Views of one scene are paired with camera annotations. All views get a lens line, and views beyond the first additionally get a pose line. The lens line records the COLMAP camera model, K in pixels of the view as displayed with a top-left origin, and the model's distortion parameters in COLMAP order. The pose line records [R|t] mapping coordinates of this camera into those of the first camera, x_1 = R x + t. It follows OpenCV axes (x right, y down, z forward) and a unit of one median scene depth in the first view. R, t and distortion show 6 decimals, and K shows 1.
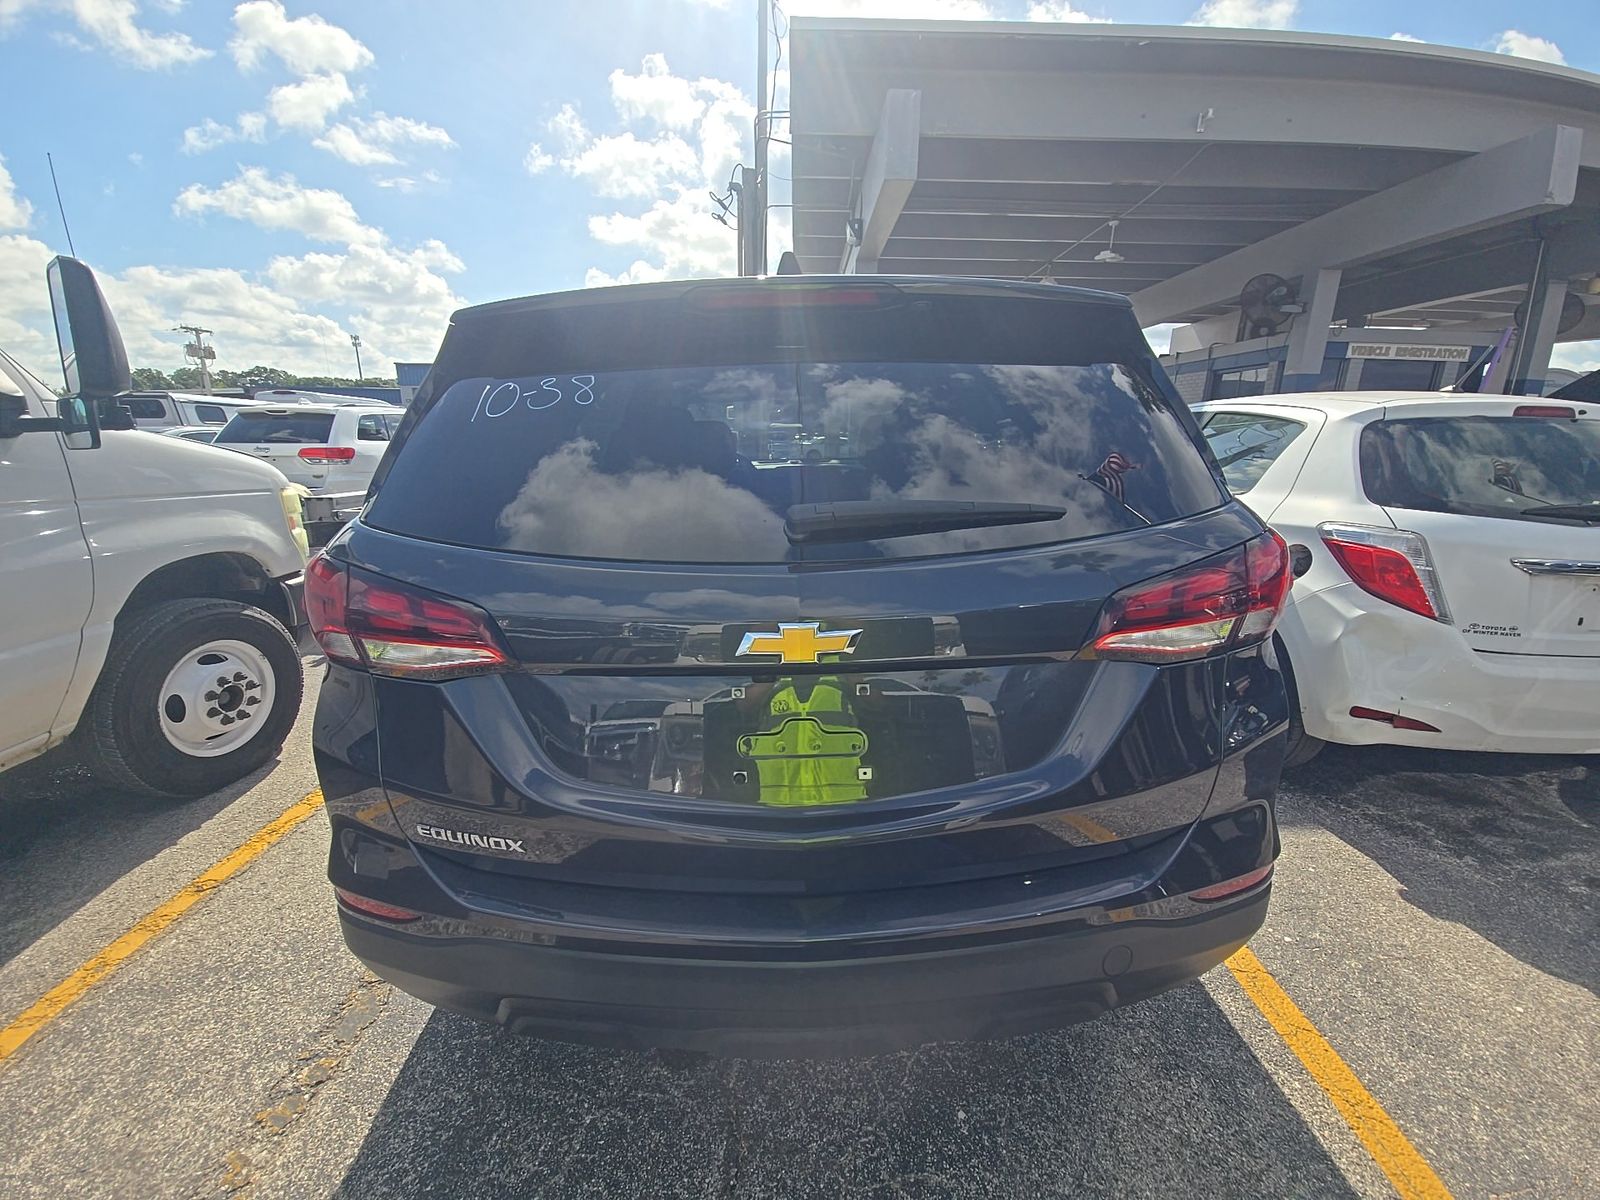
lens RADIAL K [[633.4, 0, 800.0], [0, 633.4, 600.0], [0, 0, 1]] dist [0.017989, -0.016914]
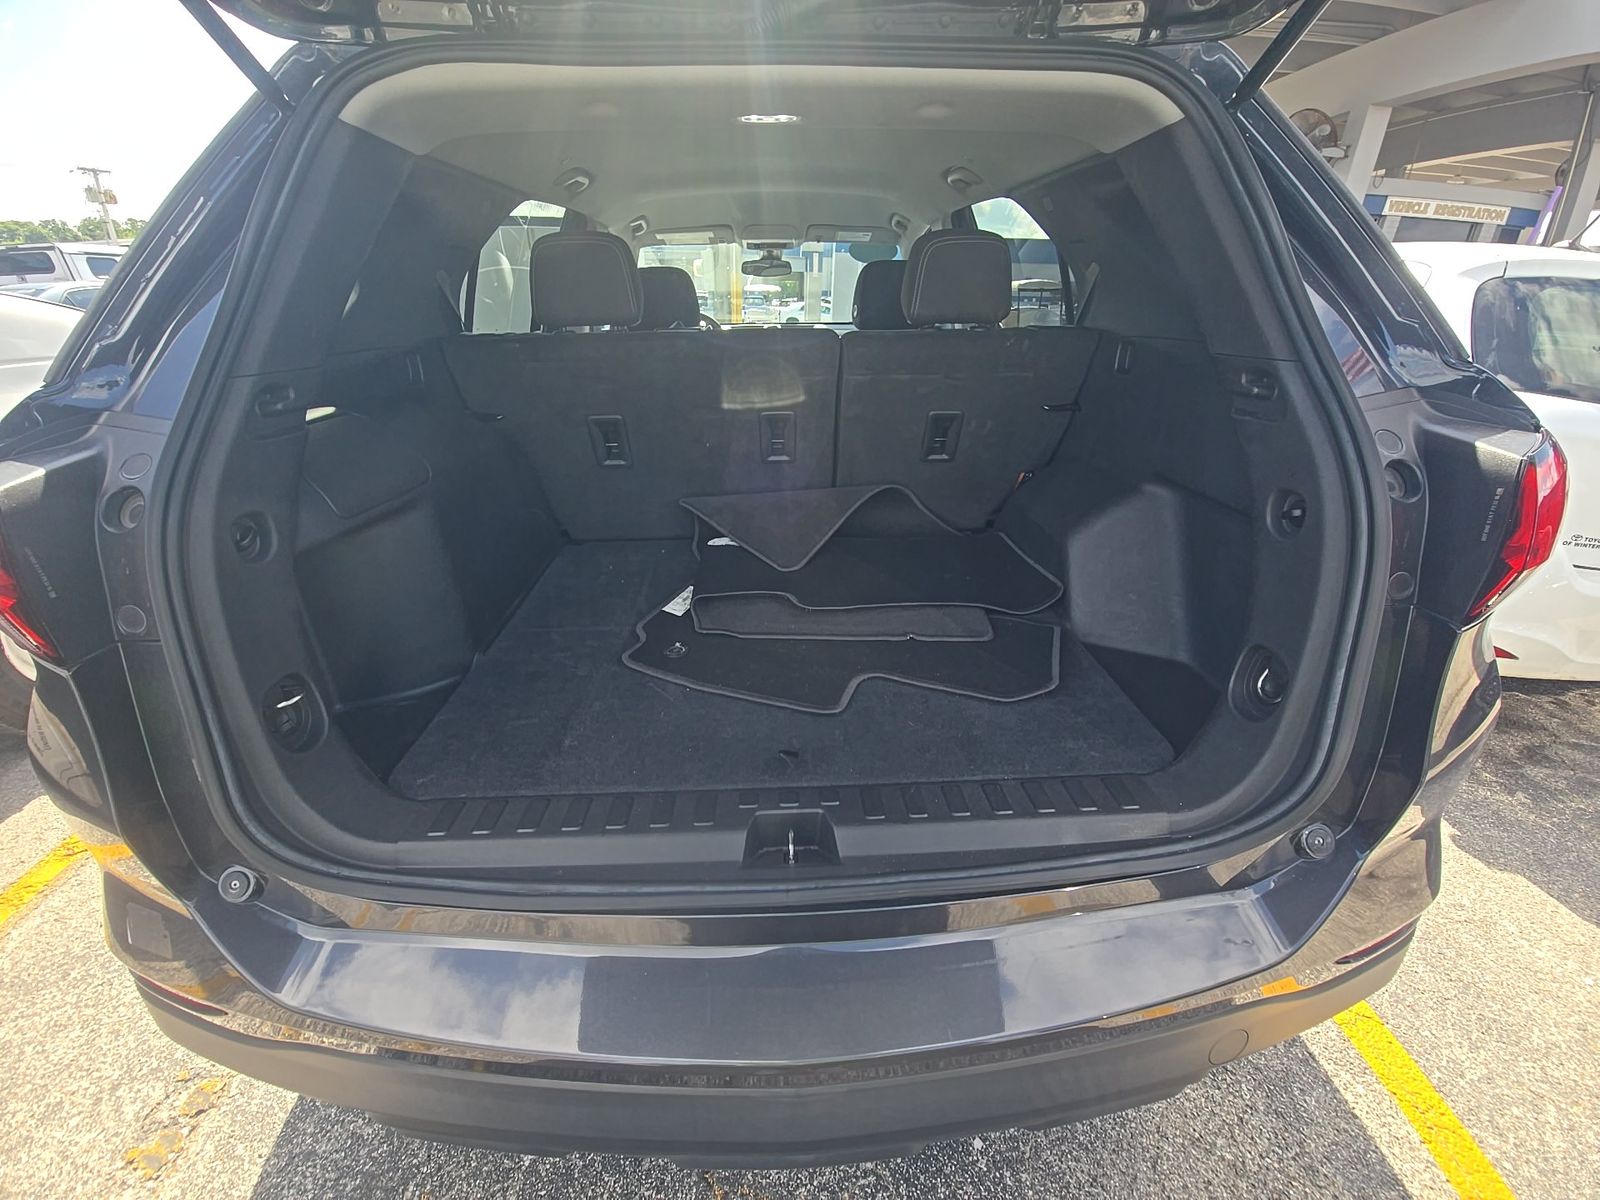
lens RADIAL K [[633.4, 0, 800.0], [0, 633.4, 600.0], [0, 0, 1]] dist [0.017989, -0.016914]
pose [[0.999407, -0.003473, 0.034254, -0.005701], [-0.002953, 0.982588, 0.185776, -0.043676], [-0.034302, -0.185767, 0.981995, 0.292910]]
